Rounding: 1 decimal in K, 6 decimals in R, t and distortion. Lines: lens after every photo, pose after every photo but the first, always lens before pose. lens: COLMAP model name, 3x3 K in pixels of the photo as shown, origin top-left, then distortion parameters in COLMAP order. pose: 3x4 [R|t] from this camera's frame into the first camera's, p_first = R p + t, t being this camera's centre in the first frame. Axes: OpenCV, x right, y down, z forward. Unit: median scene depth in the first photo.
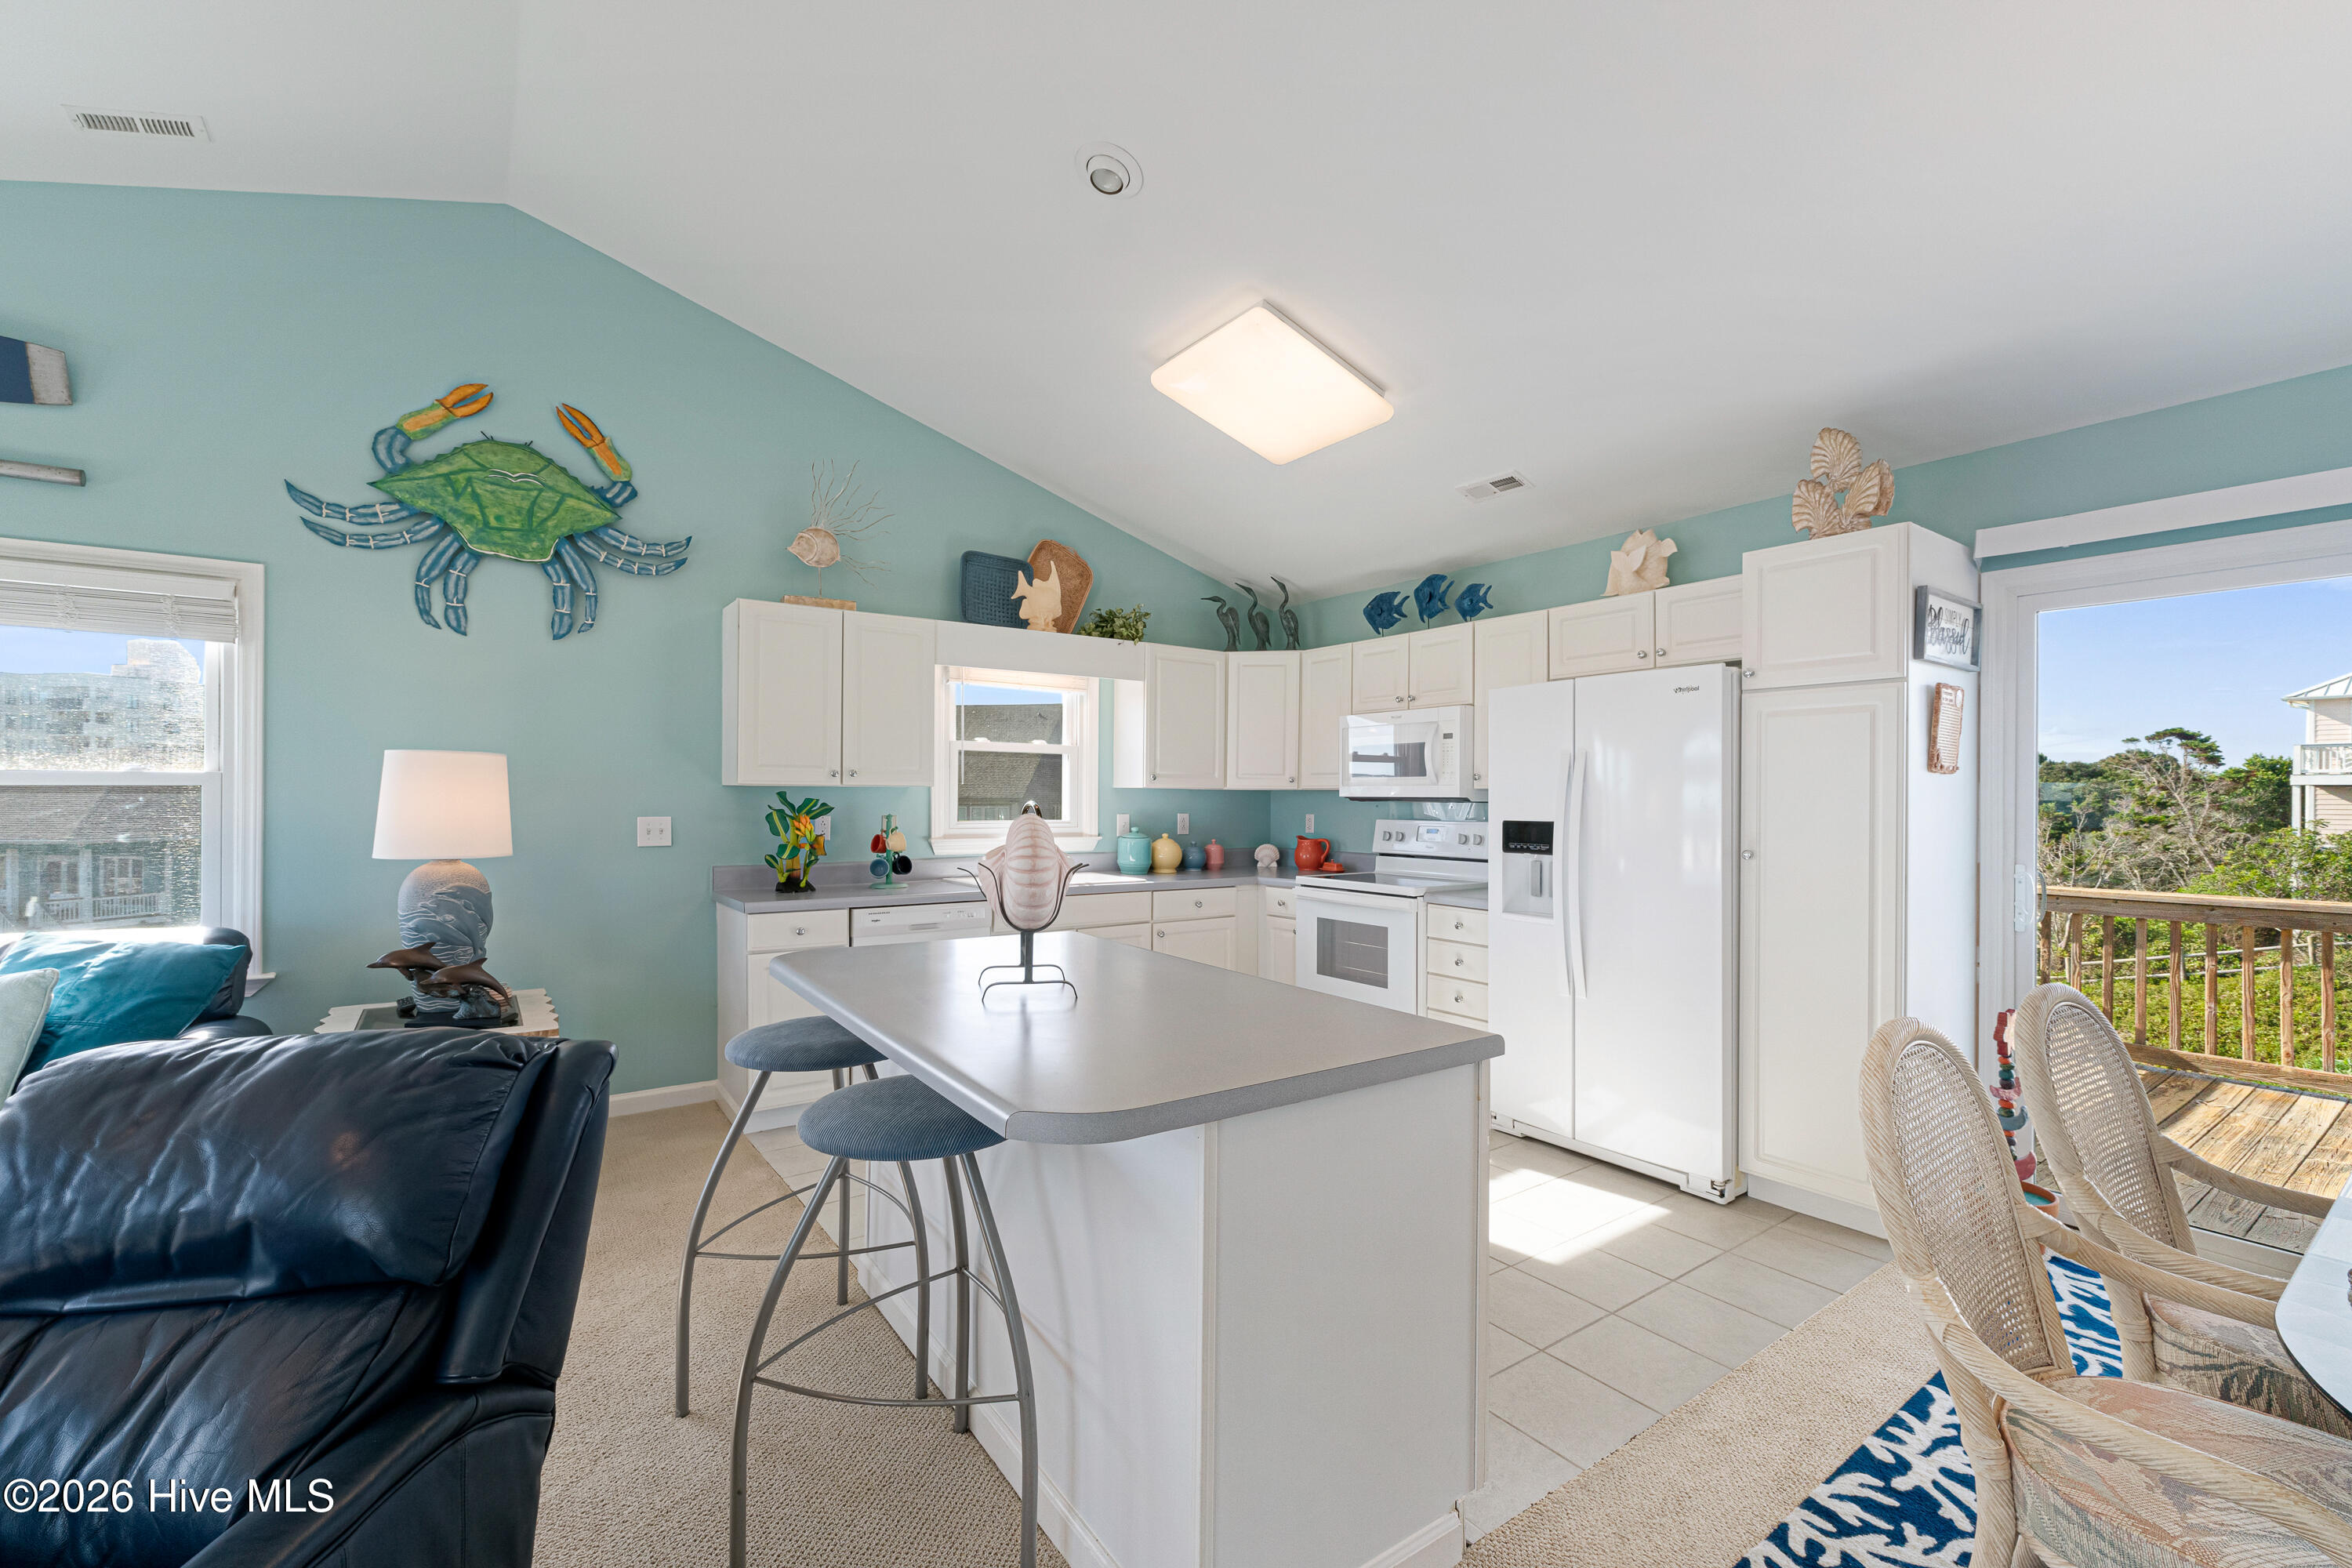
lens RADIAL K [[965.4, 0, 1192.7], [0, 965.4, 797.6], [0, 0, 1]] dist [0.008672, -0.000023]
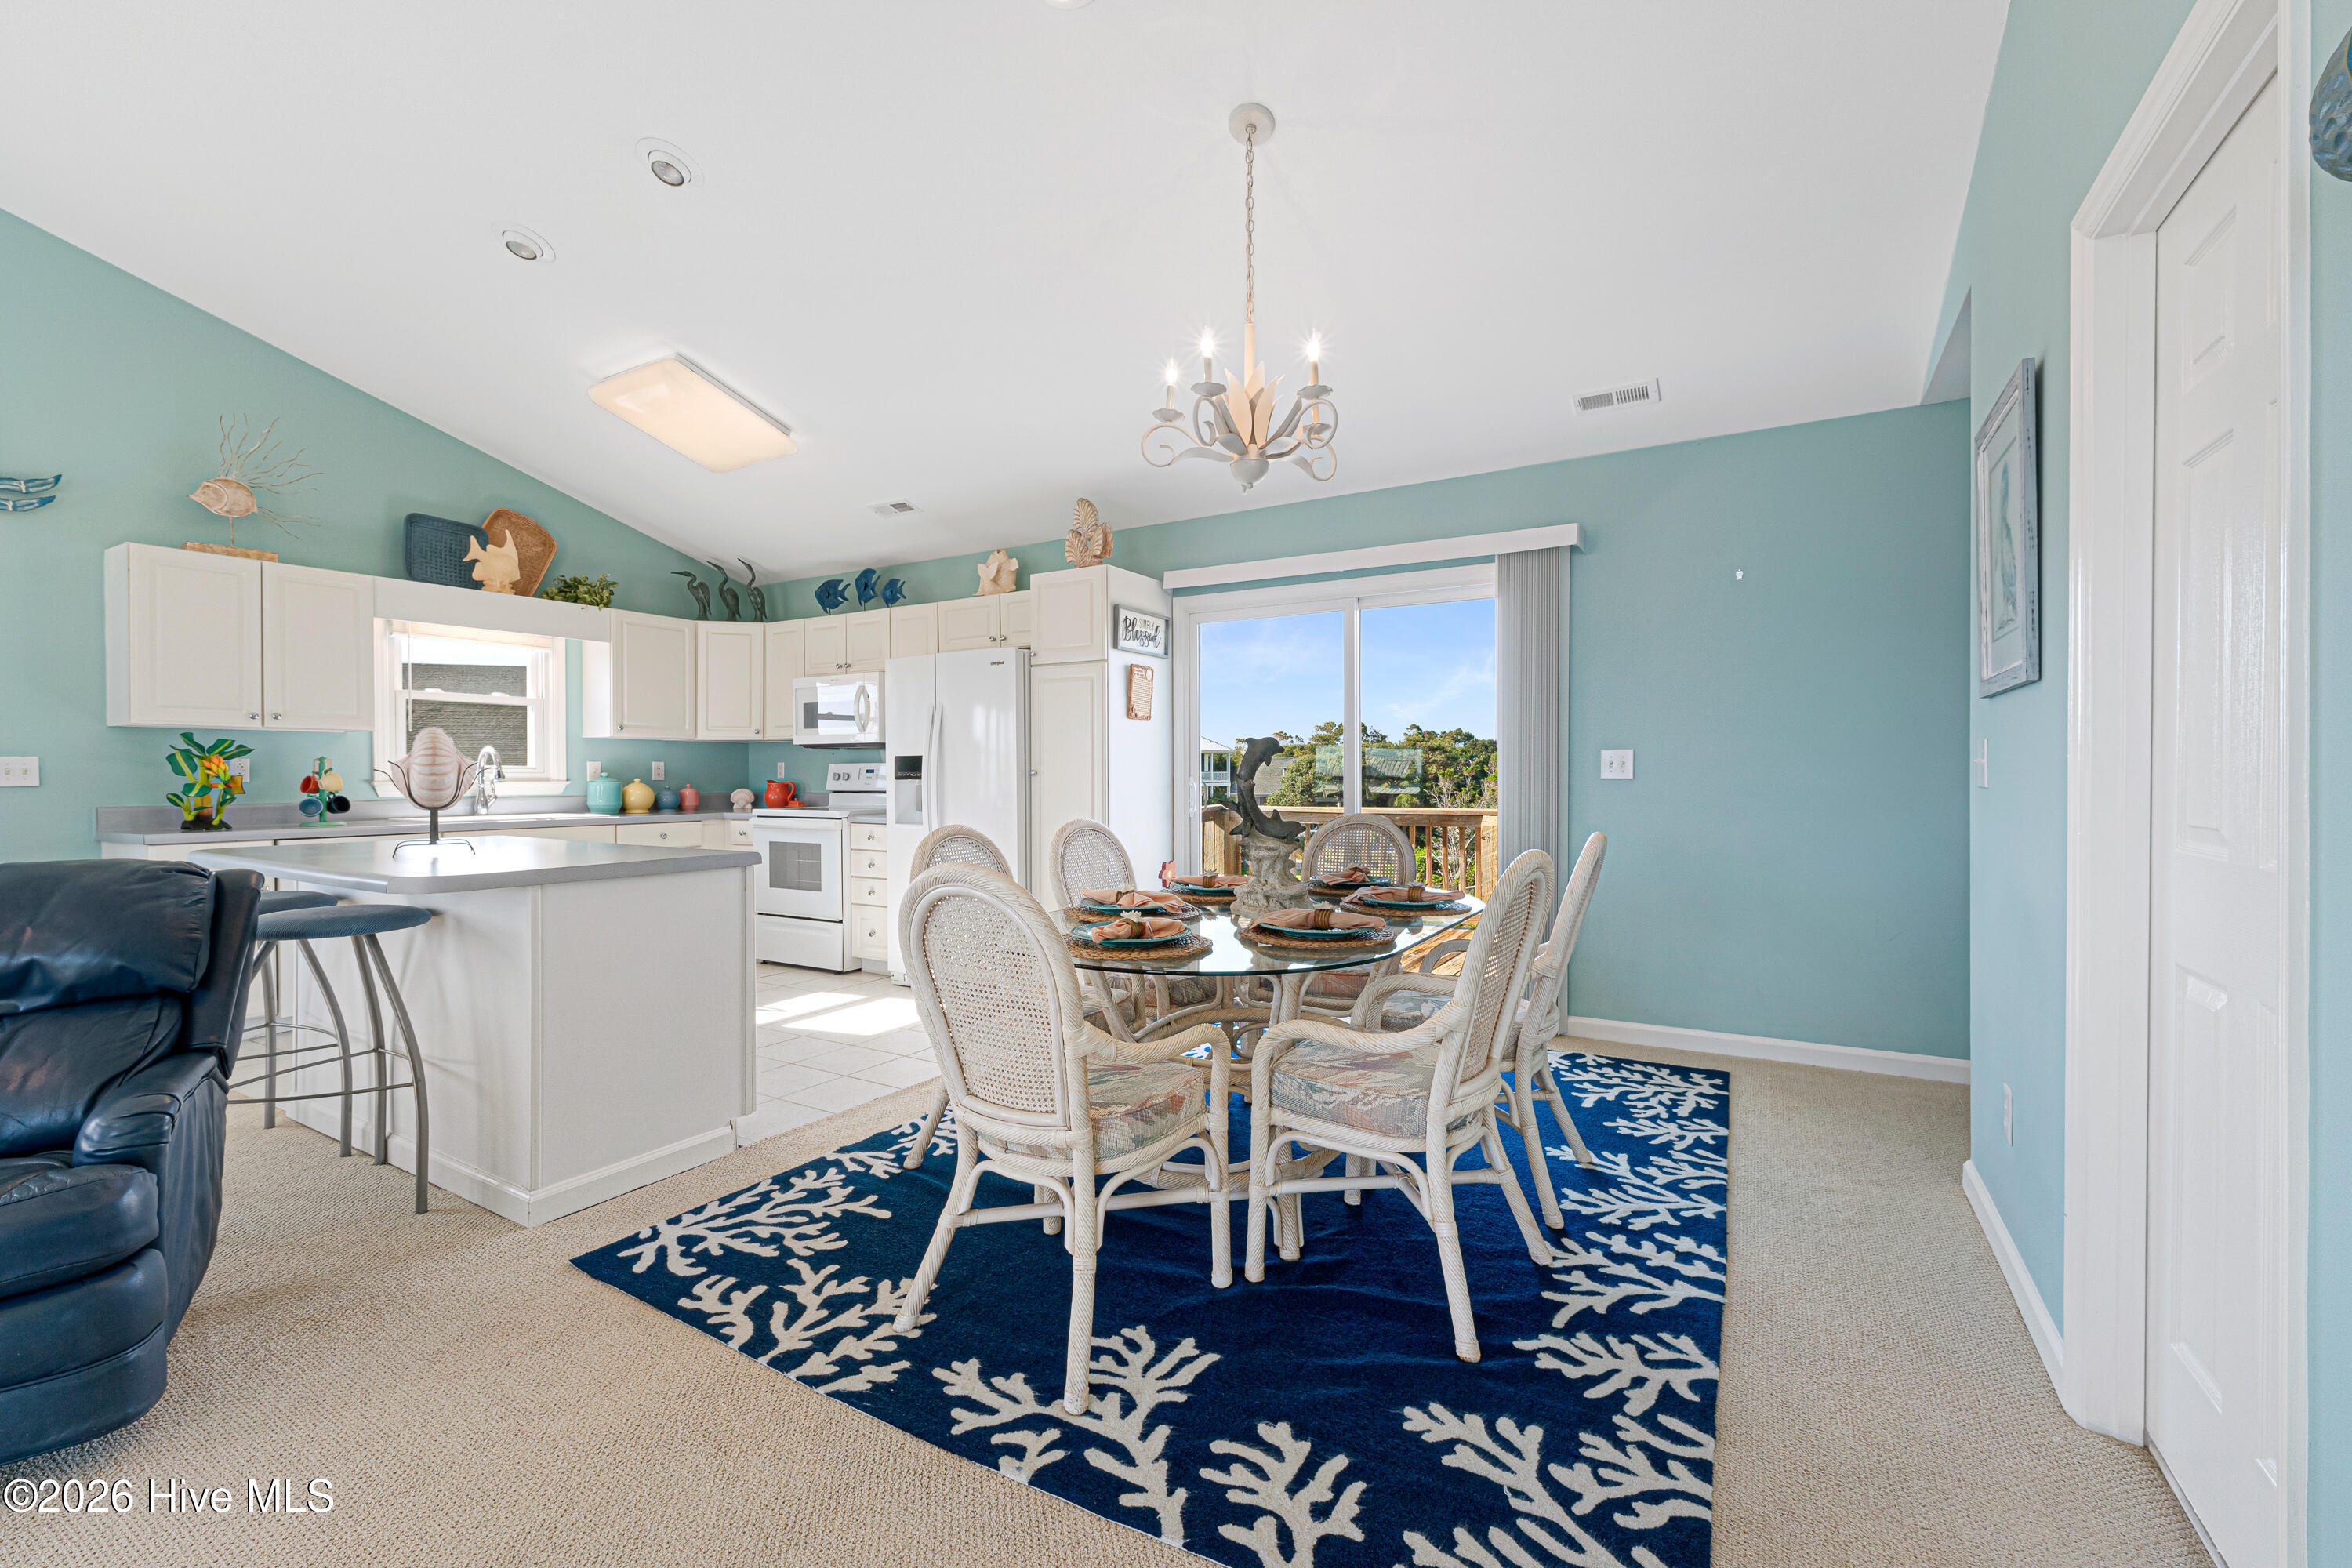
lens RADIAL K [[952.2, 0, 1169.3], [0, 952.2, 778.5], [0, 0, 1]] dist [0.005526, 0.000193]
pose [[0.917734, -0.011869, 0.397019, 0.128132], [0.009310, 0.999922, 0.008372, 0.043293], [-0.397087, -0.003987, 0.917772, -0.348650]]
